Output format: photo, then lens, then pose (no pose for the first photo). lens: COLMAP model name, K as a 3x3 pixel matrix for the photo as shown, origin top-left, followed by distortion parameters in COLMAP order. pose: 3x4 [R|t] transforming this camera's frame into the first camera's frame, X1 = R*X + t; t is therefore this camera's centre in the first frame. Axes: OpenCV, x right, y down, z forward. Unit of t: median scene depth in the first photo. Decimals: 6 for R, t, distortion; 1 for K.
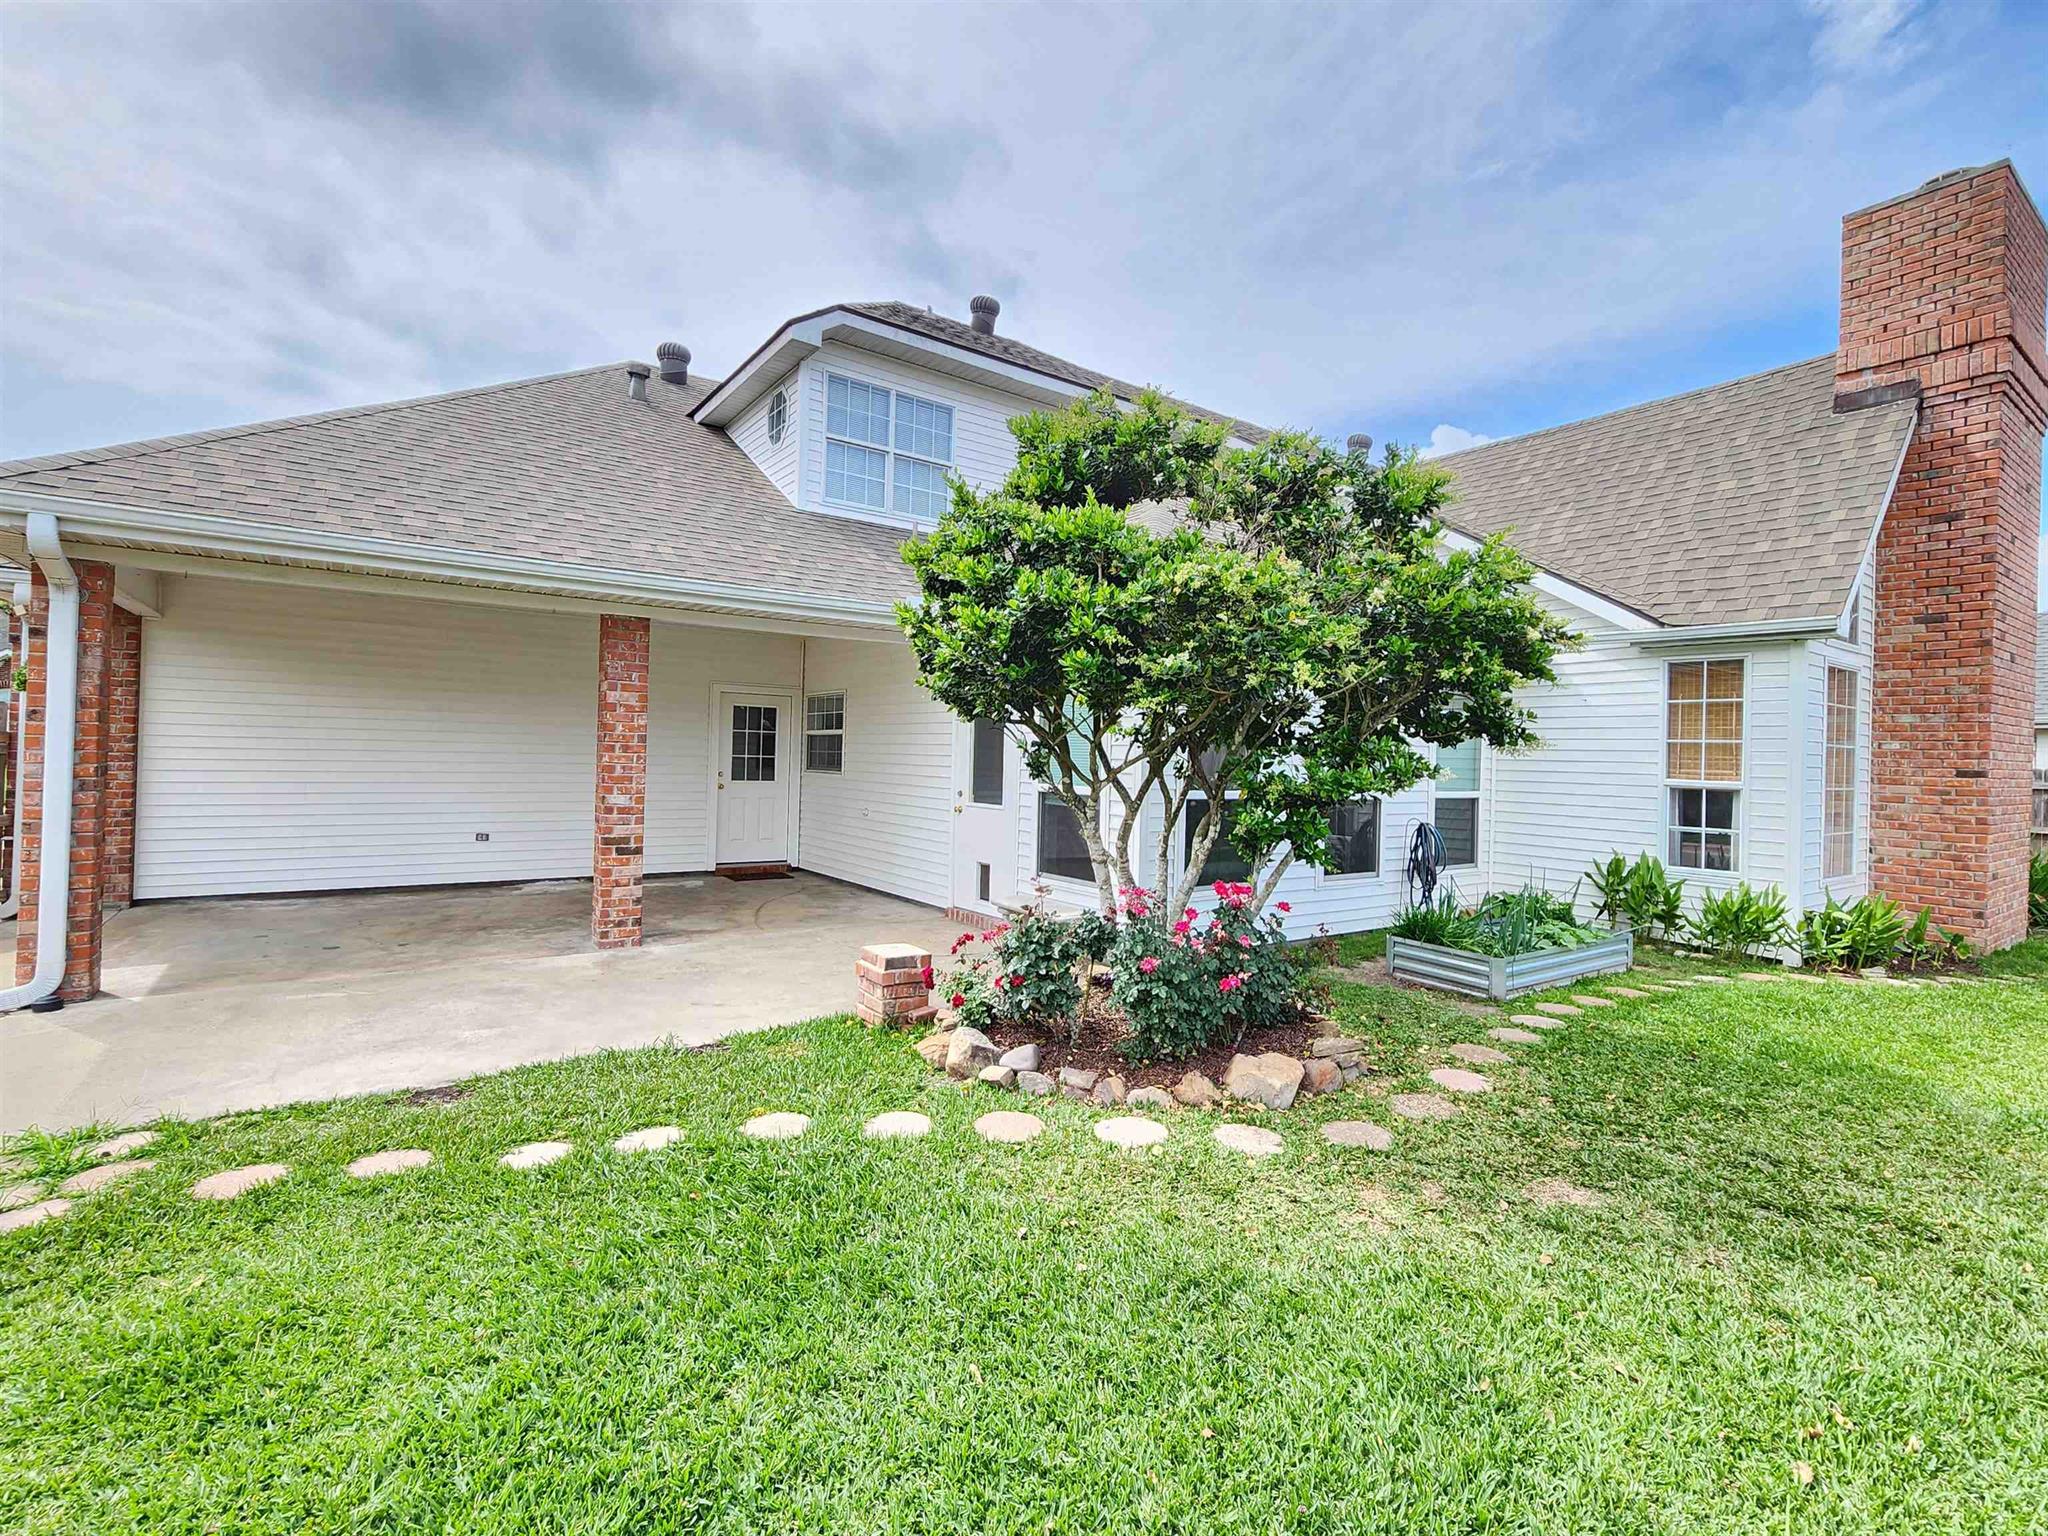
lens RADIAL K [[948.2, 0, 1024.0], [0, 948.2, 768.0], [0, 0, 1]] dist [0.002337, 0.000415]
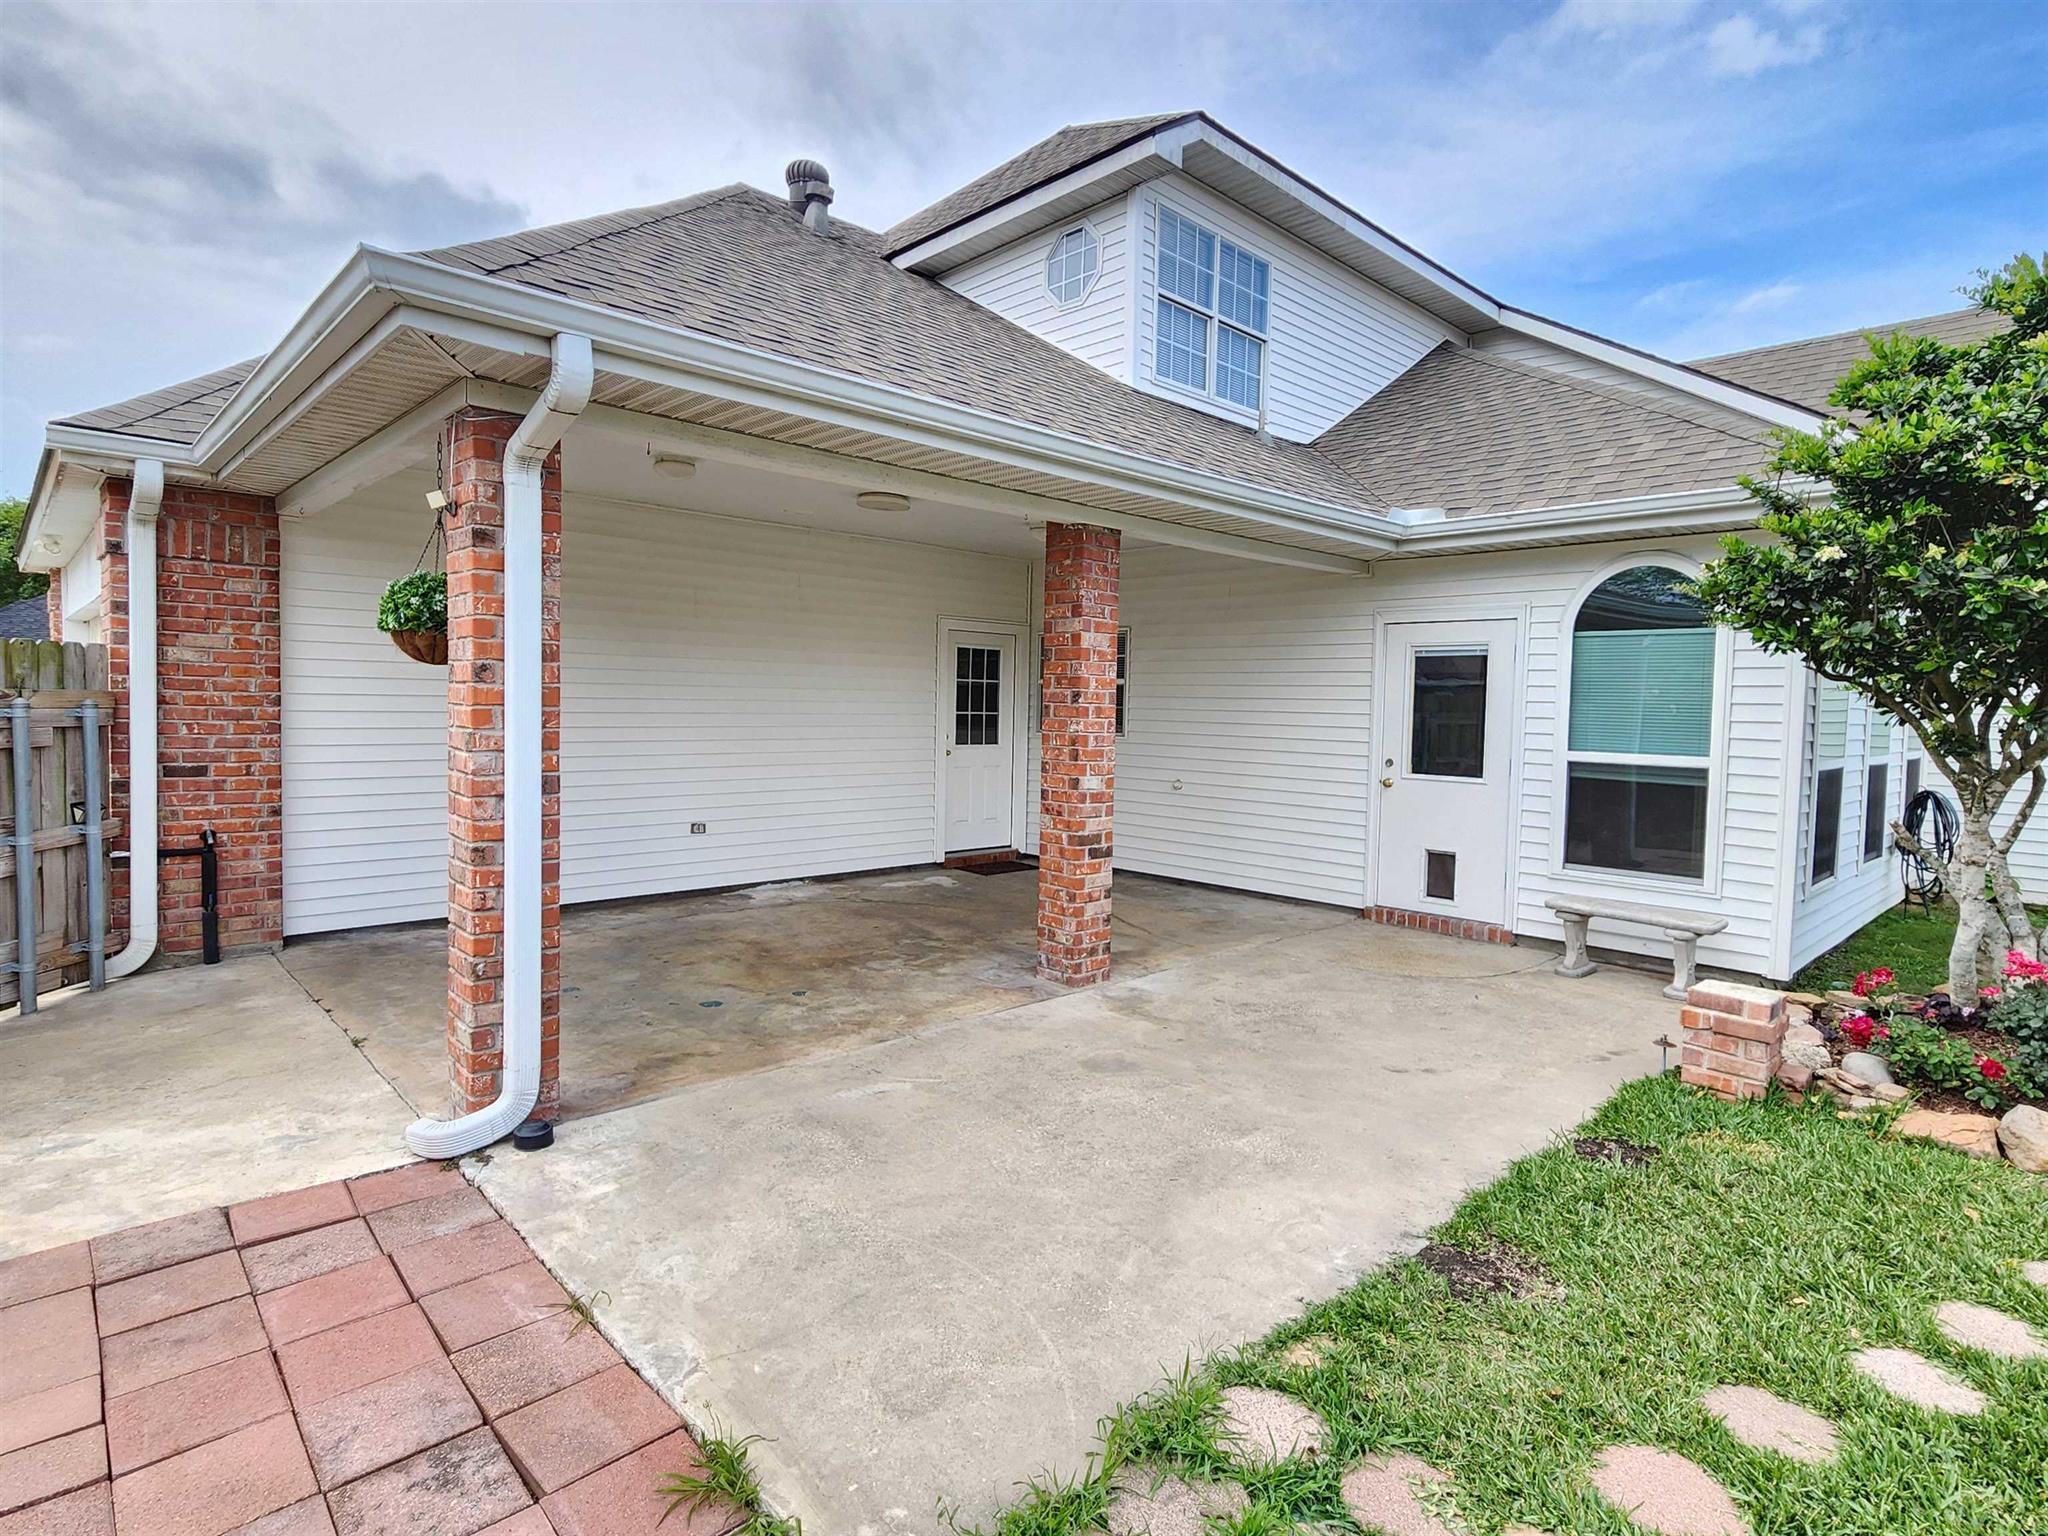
lens RADIAL K [[1077.0, 0, 1024.0], [0, 1077.0, 768.0], [0, 0, 1]] dist [-0.002257, 0.000267]
pose [[0.989556, -0.014141, 0.143456, -0.531486], [0.006571, 0.998567, 0.053109, -0.019609], [-0.144002, -0.051612, 0.988231, 0.173800]]
